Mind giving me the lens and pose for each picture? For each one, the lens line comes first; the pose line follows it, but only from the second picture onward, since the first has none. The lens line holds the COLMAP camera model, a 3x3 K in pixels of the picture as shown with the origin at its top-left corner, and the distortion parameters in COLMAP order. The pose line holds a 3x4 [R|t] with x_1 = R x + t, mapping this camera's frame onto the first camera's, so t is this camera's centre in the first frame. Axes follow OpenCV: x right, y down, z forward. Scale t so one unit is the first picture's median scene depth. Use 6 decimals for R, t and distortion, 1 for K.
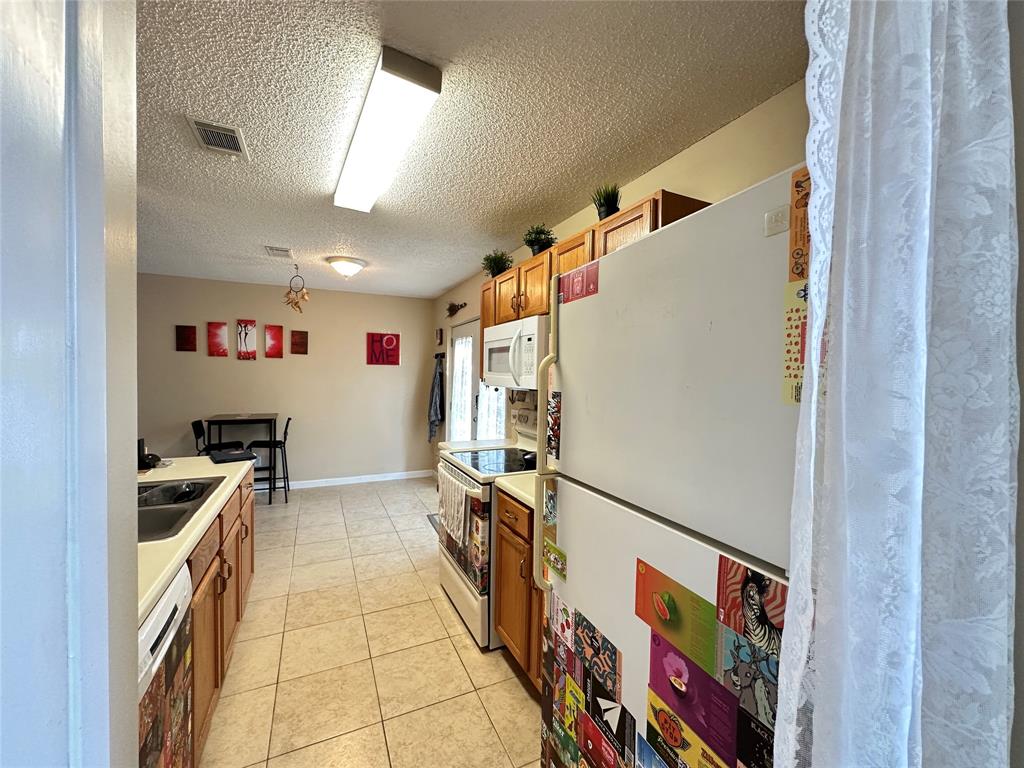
lens RADIAL K [[408.8, 0, 510.8], [0, 408.8, 383.1], [0, 0, 1]] dist [-0.002622, 0.001081]
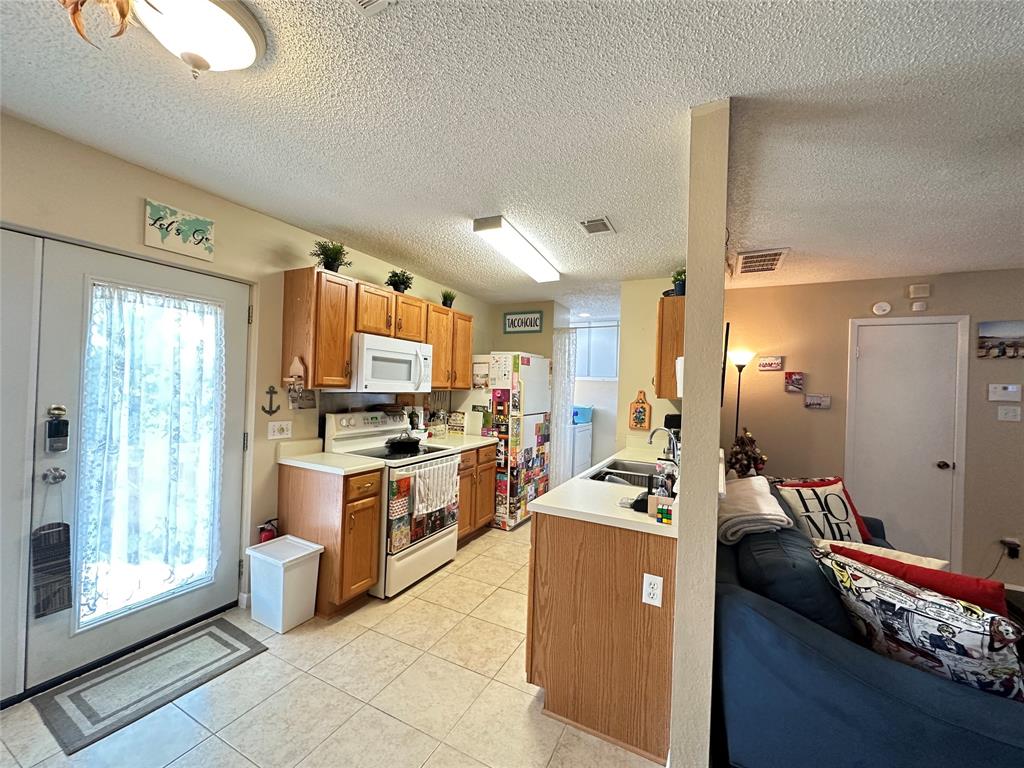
lens RADIAL K [[408.8, 0, 510.3], [0, 408.8, 382.7], [0, 0, 1]] dist [-0.002622, 0.001081]
pose [[-0.607555, -0.032458, 0.793614, -2.517325], [-0.028492, 0.999412, 0.019063, -0.107561], [-0.793766, -0.011030, -0.608123, 3.153789]]
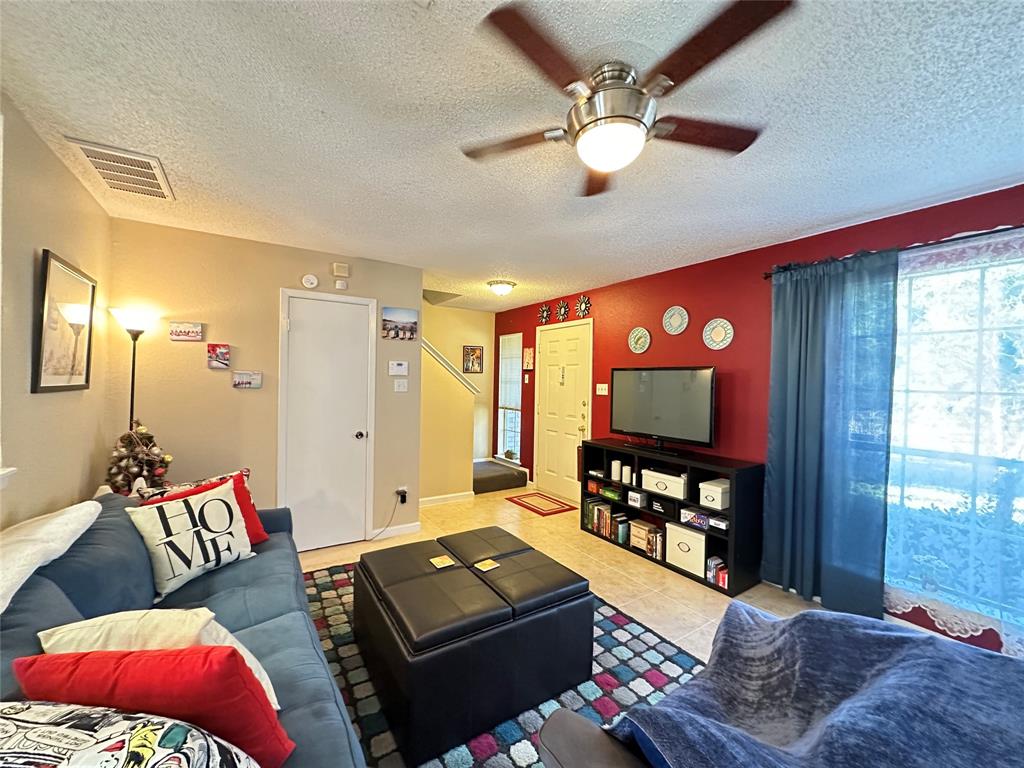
lens RADIAL K [[408.8, 0, 510.8], [0, 408.8, 383.3], [0, 0, 1]] dist [-0.002622, 0.001081]
pose [[-0.990446, -0.034073, -0.133625, -2.806456], [-0.038053, 0.998902, 0.027344, -0.087625], [0.132546, 0.032168, -0.990655, 2.276603]]
